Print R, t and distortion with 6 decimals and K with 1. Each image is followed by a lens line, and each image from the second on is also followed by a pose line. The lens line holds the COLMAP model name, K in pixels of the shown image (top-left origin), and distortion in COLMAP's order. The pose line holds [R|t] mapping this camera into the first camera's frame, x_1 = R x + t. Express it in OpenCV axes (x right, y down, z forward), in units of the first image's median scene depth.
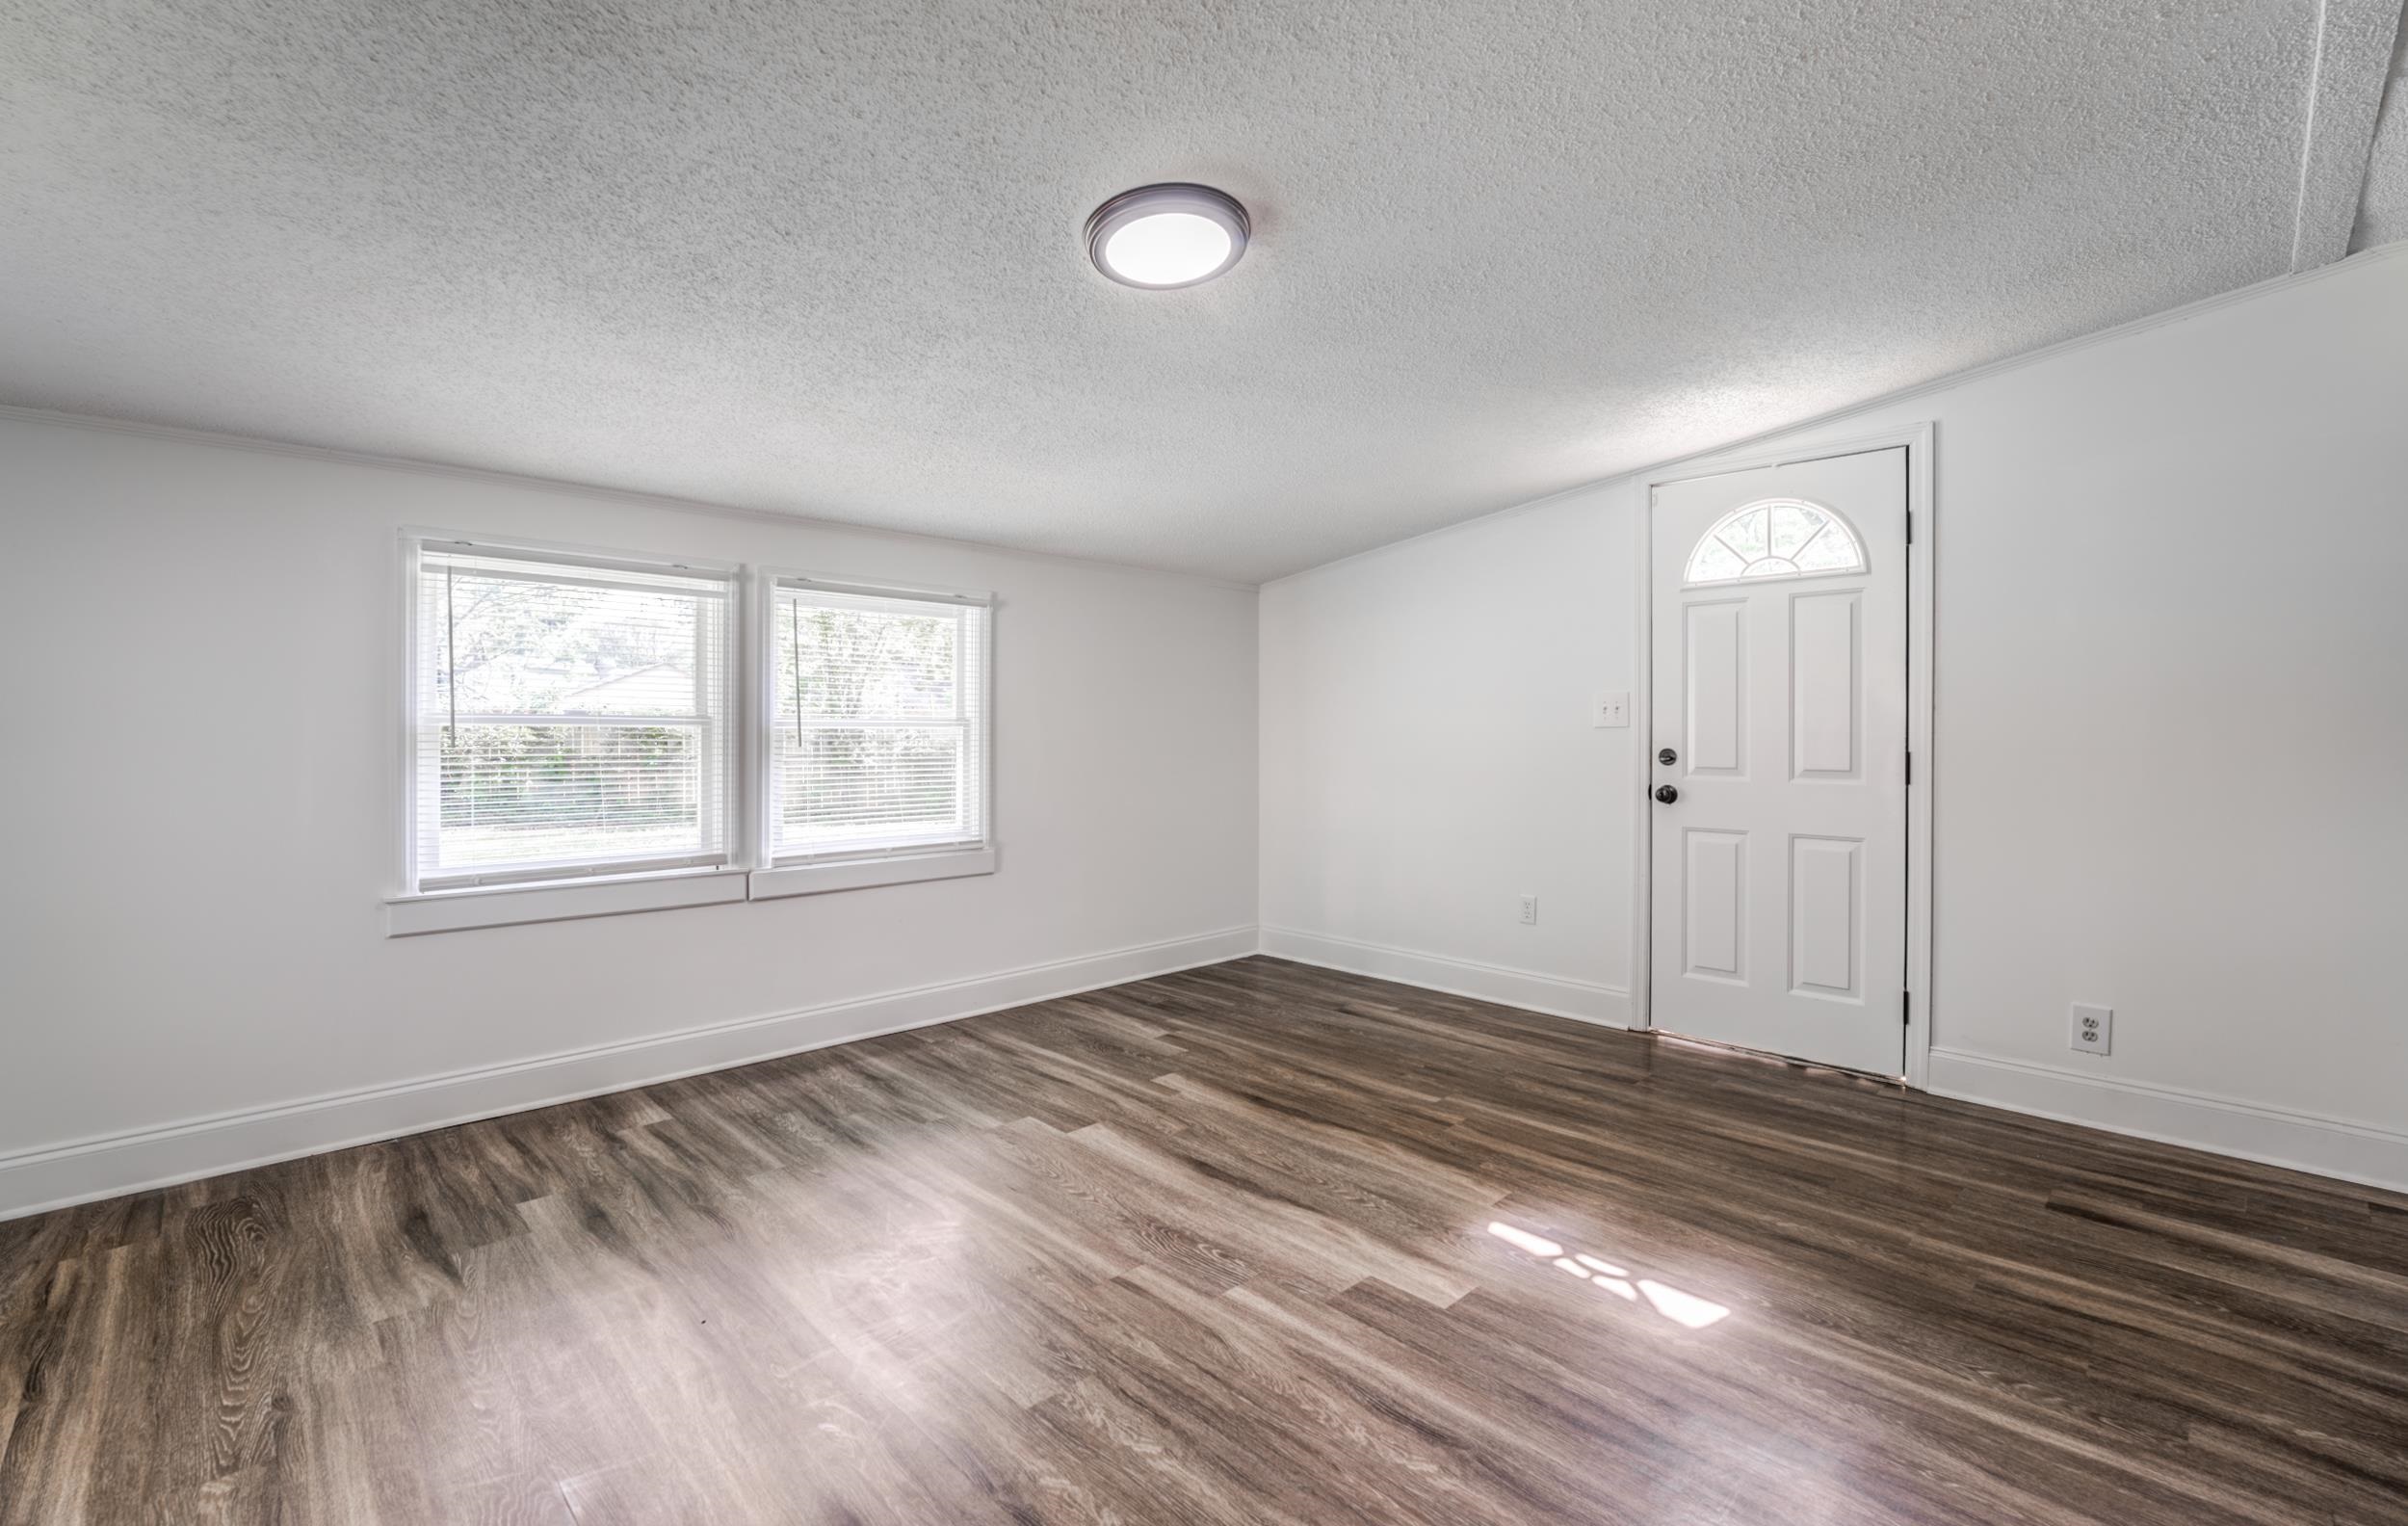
lens RADIAL K [[1037.9, 0, 1195.6], [0, 1037.9, 740.7], [0, 0, 1]] dist [-0.028535, 0.000008]
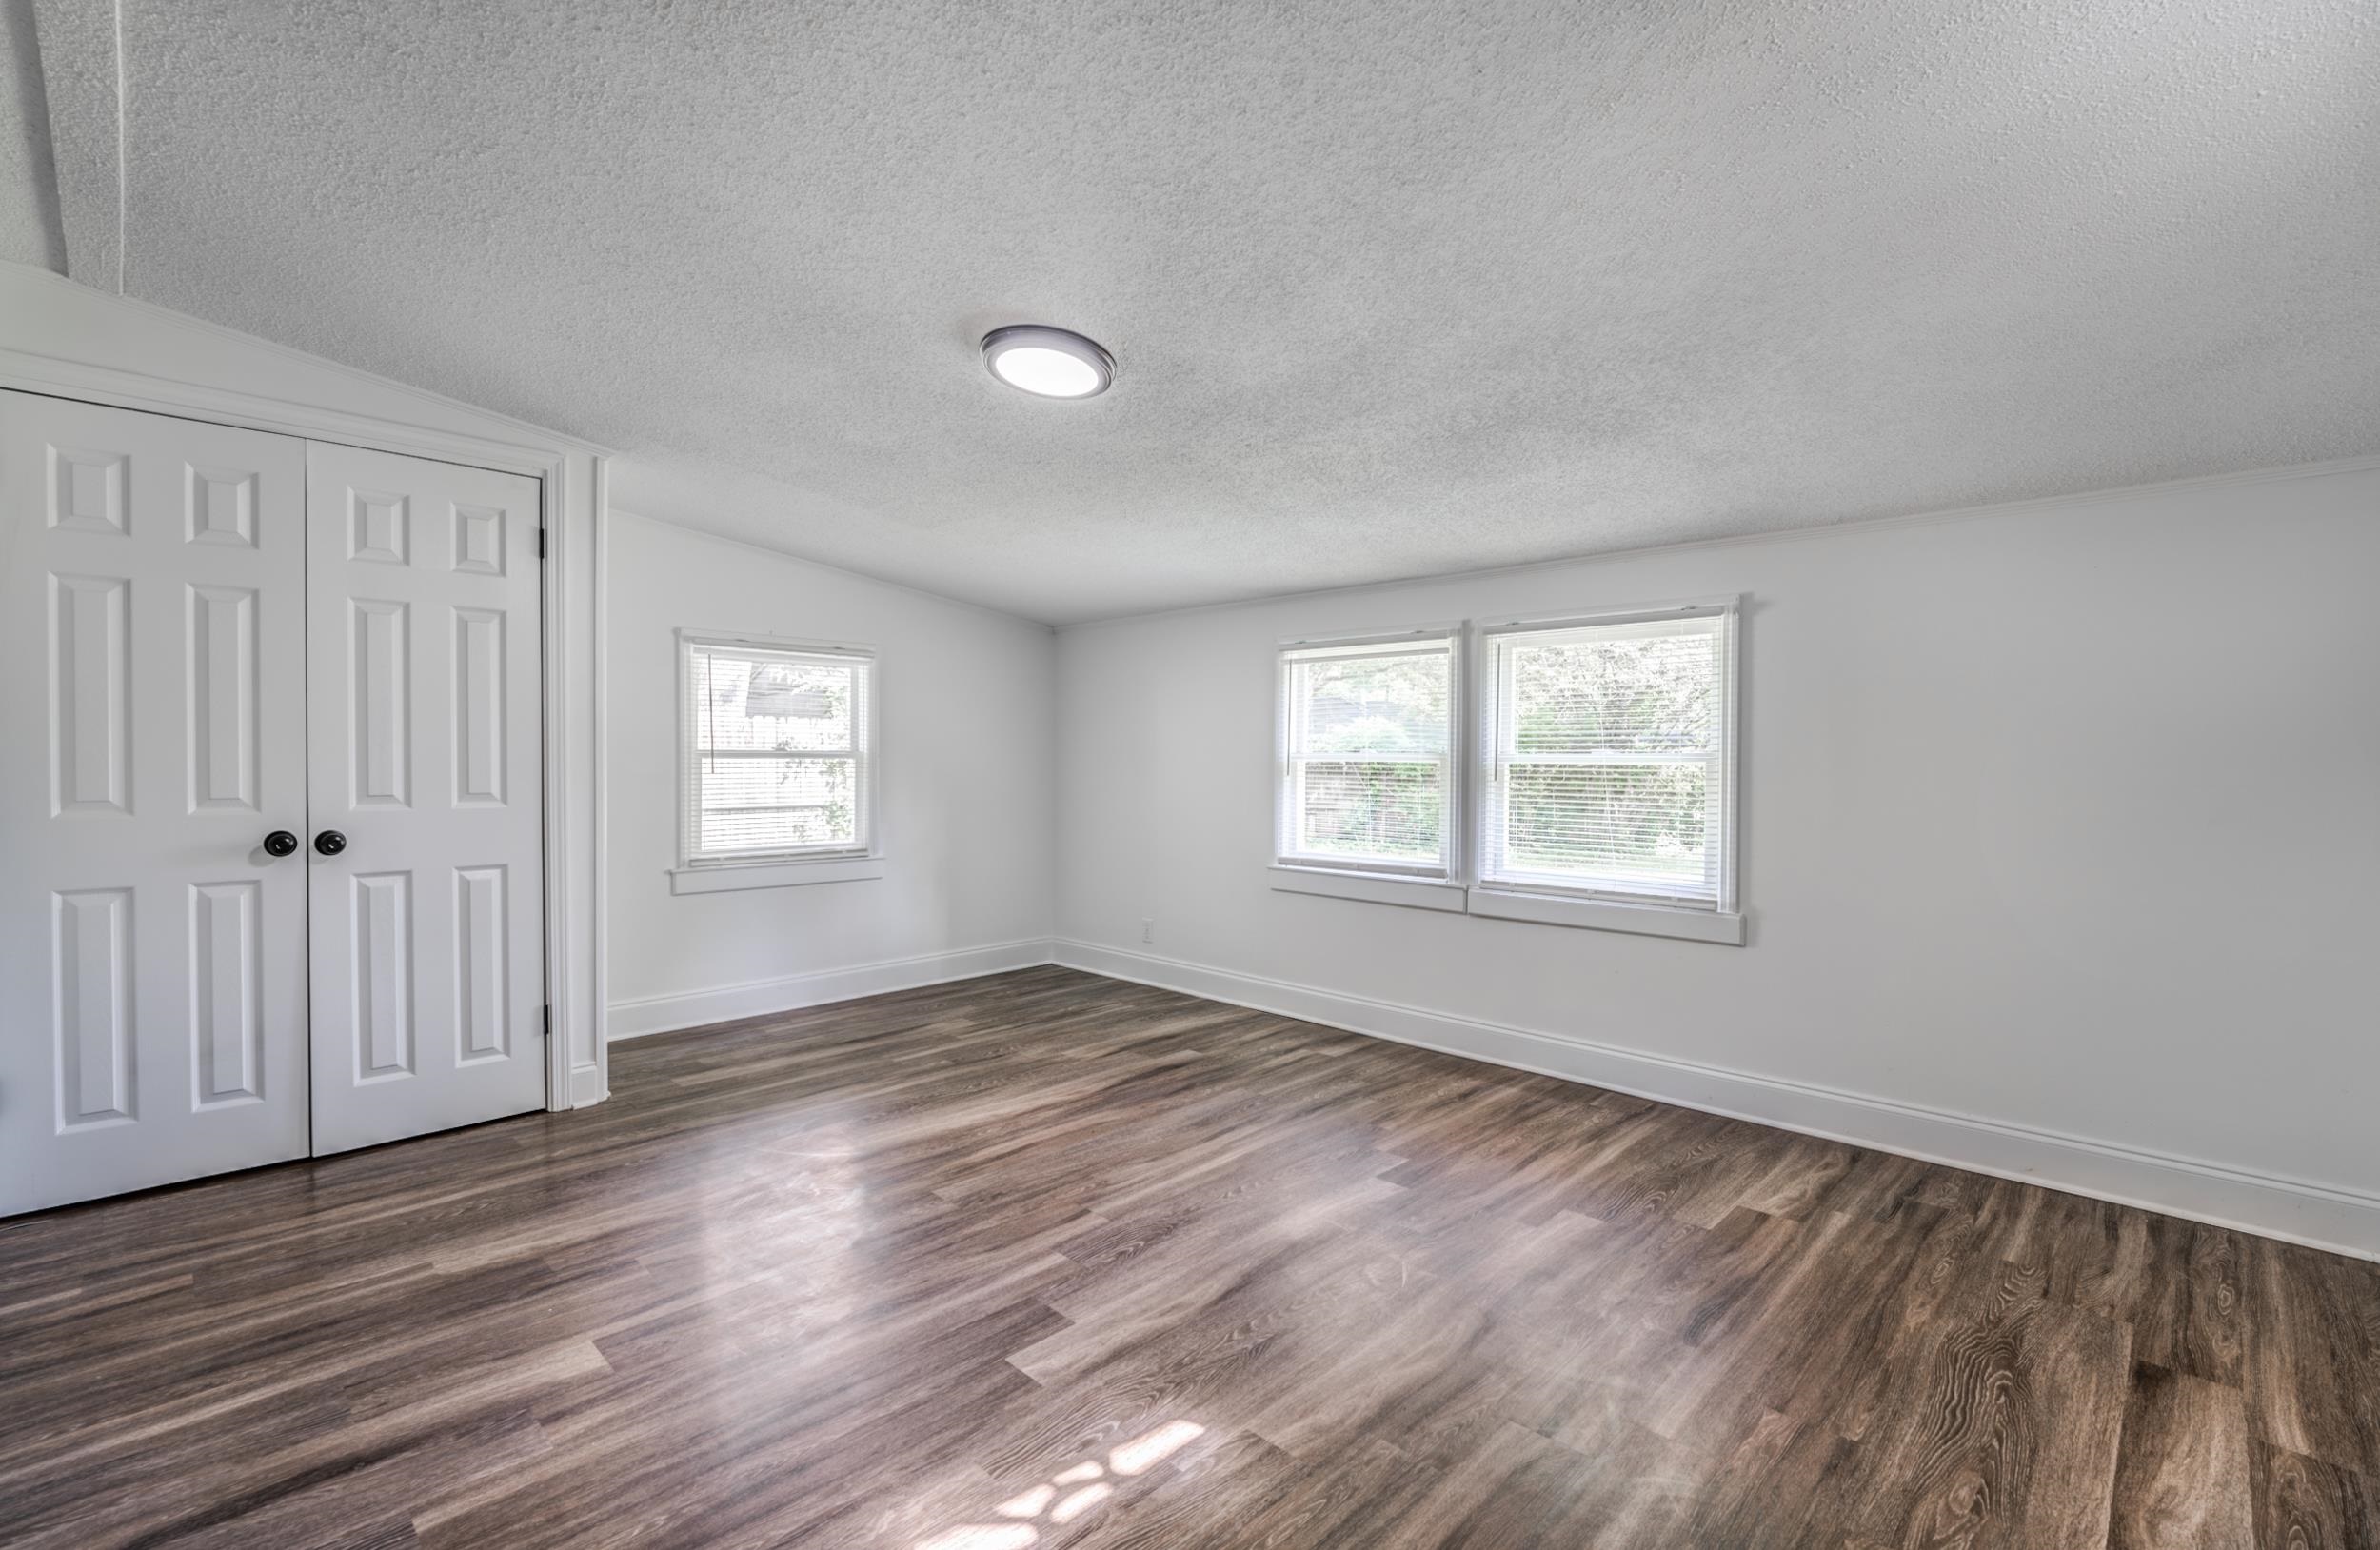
lens RADIAL K [[1036.8, 0, 1186.8], [0, 1036.8, 780.5], [0, 0, 1]] dist [-0.006009, -0.000468]
pose [[0.030381, 0.018797, -0.999362, 0.753889], [-0.015055, 0.999718, 0.018346, -0.009965], [0.999425, 0.014488, 0.030655, 0.702459]]
